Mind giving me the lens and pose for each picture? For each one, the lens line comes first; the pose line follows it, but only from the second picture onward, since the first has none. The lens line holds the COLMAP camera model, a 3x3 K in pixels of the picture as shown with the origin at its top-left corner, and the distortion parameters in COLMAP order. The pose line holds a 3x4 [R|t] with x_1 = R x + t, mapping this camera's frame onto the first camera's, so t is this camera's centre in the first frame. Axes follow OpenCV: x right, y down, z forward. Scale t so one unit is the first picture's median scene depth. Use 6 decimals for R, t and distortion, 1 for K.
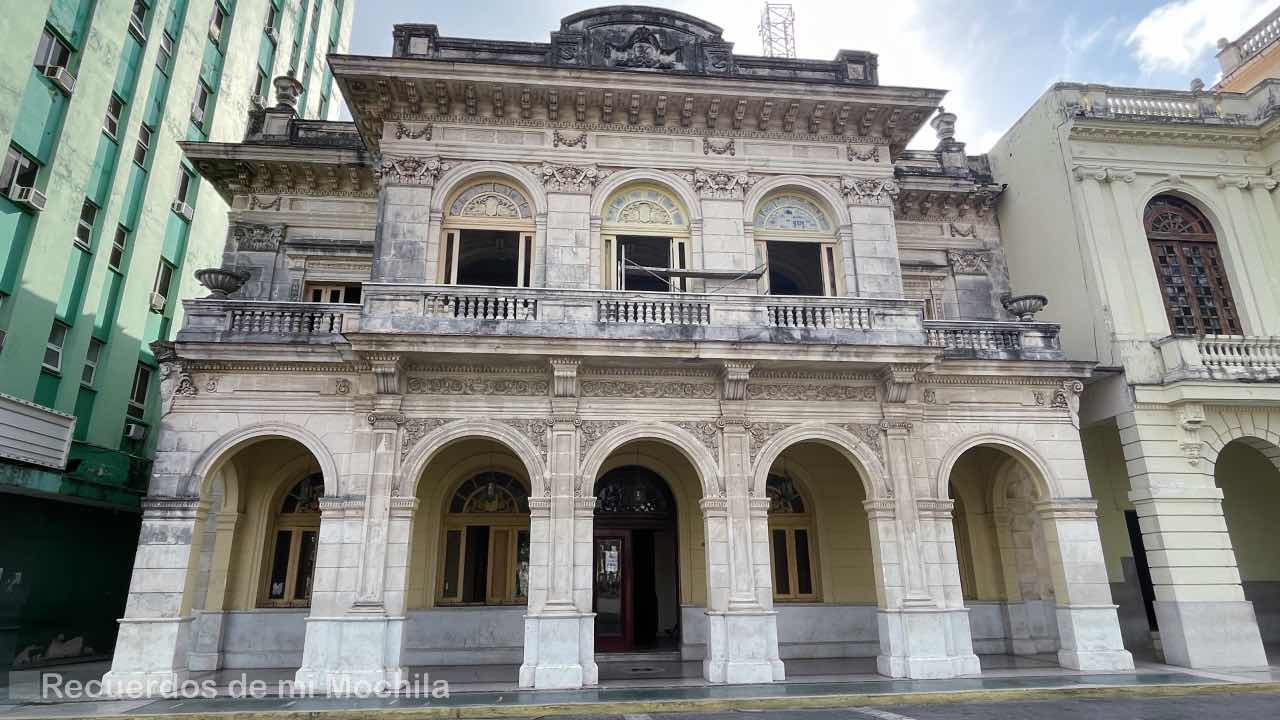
lens RADIAL K [[701.0, 0, 639.6], [0, 701.0, 364.7], [0, 0, 1]] dist [-0.099630, 0.061300]
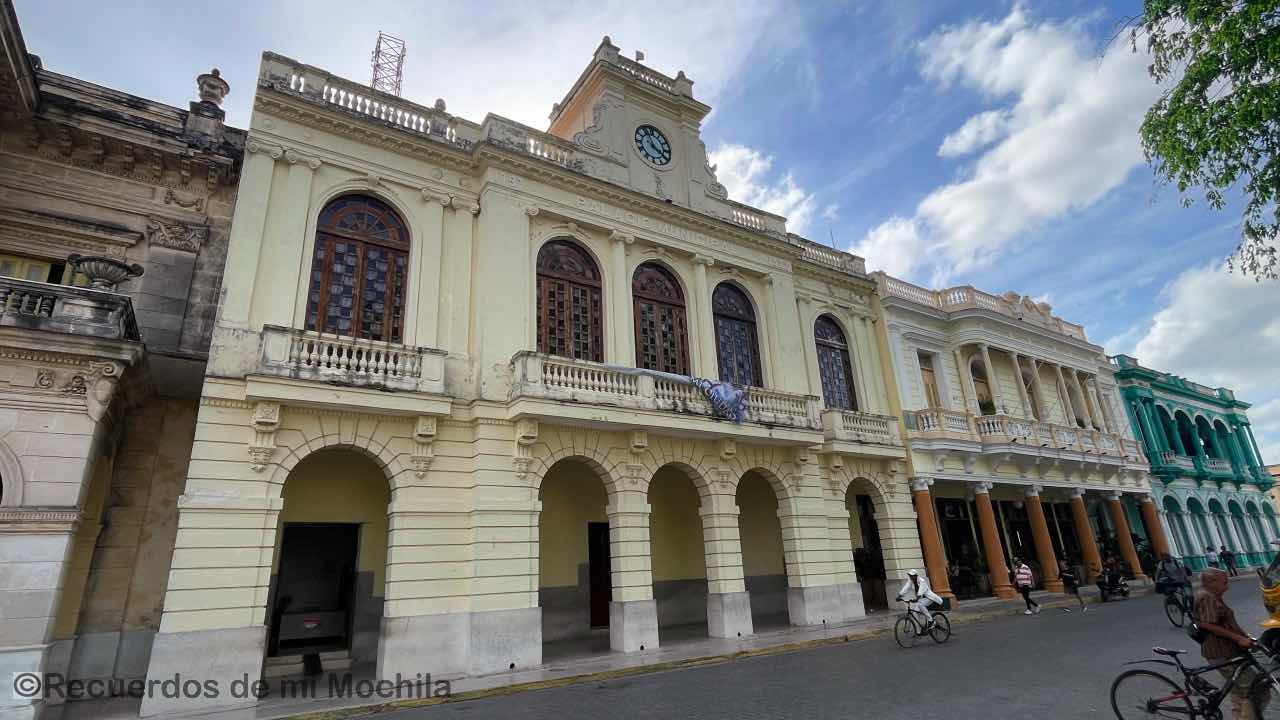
lens RADIAL K [[612.0, 0, 637.9], [0, 612.0, 353.5], [0, 0, 1]] dist [0.003359, 0.000991]
pose [[0.887461, 0.124371, 0.443784, 0.772921], [-0.099317, 0.991886, -0.079367, 0.007007], [-0.450054, 0.026360, 0.892612, 0.036881]]
